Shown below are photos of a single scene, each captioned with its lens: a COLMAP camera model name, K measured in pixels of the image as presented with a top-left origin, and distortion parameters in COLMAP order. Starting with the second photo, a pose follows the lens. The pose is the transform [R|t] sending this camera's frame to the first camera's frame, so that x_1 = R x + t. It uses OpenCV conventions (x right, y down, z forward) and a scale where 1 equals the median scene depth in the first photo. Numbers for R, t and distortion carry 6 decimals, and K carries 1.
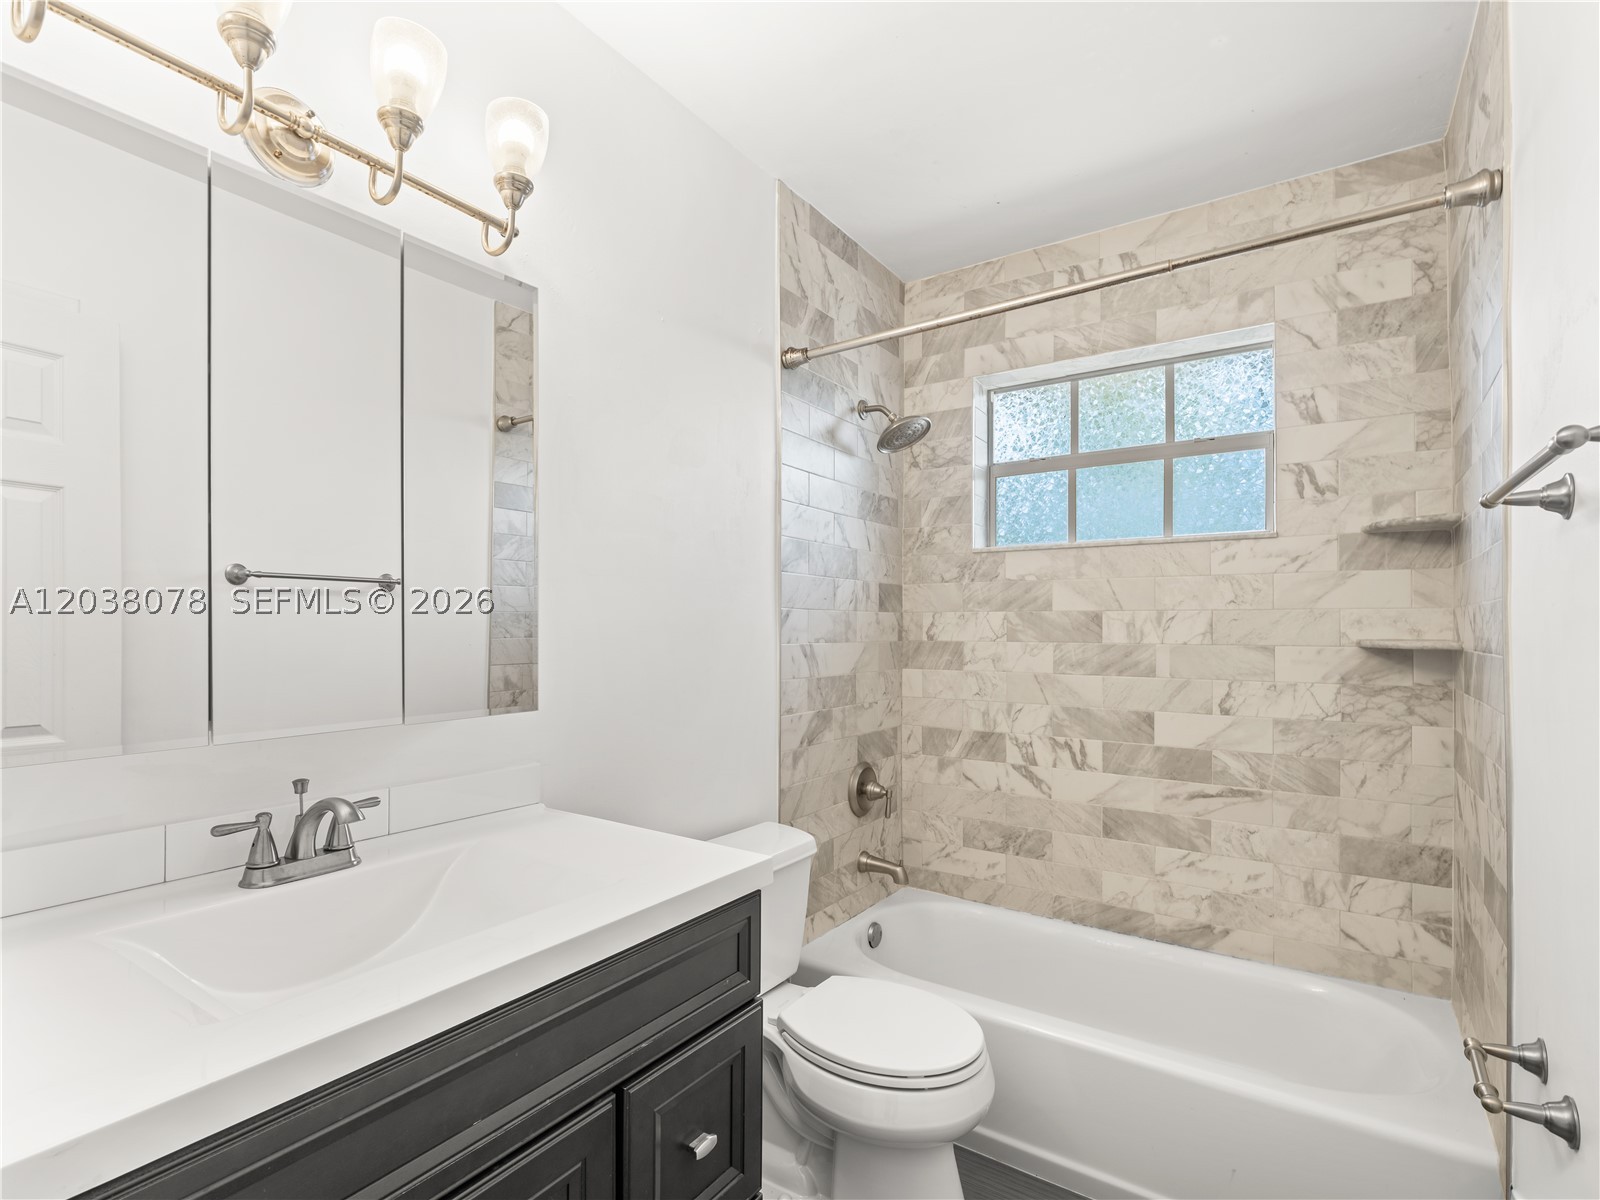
lens RADIAL K [[781.5, 0, 797.7], [0, 781.5, 609.8], [0, 0, 1]] dist [-0.002546, -0.000669]
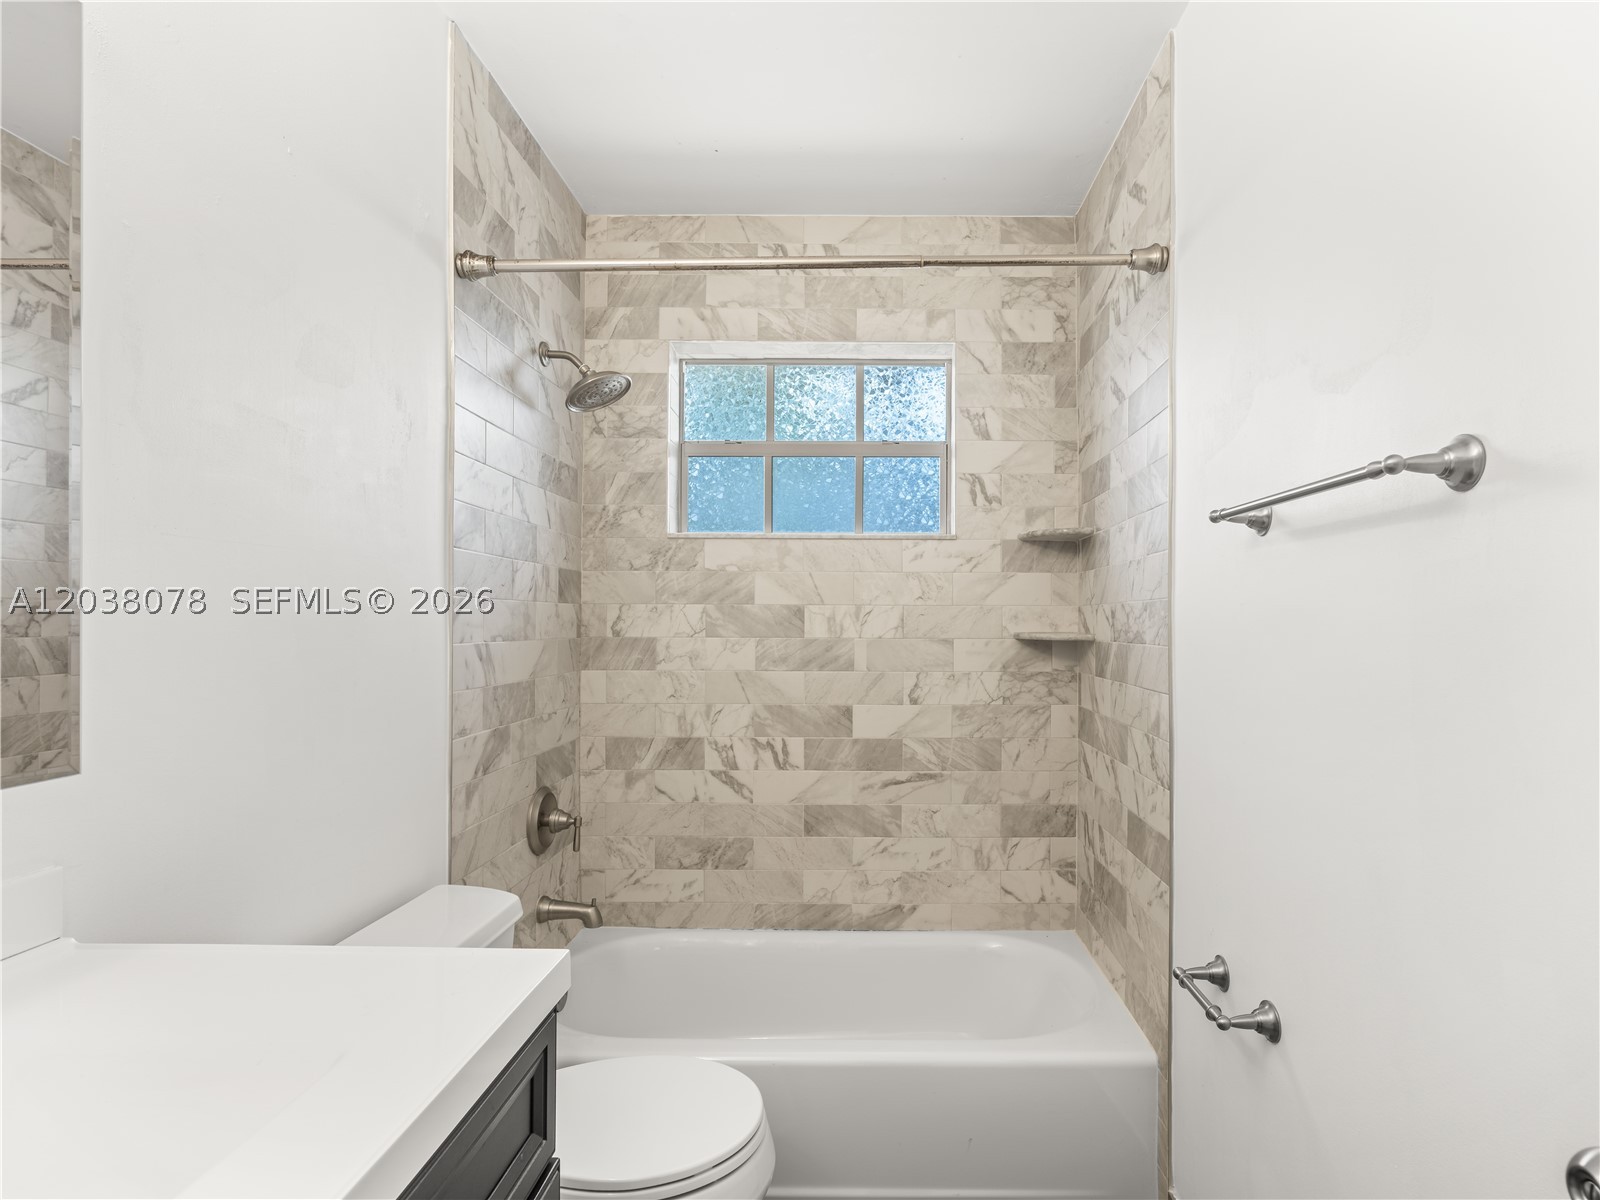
lens RADIAL K [[781.5, 0, 797.7], [0, 781.5, 609.8], [0, 0, 1]] dist [-0.002546, -0.000669]
pose [[0.829830, 0.008224, 0.557955, -0.161962], [-0.013419, 0.999896, 0.005219, 0.002570], [-0.557855, -0.011818, 0.829855, 0.191335]]
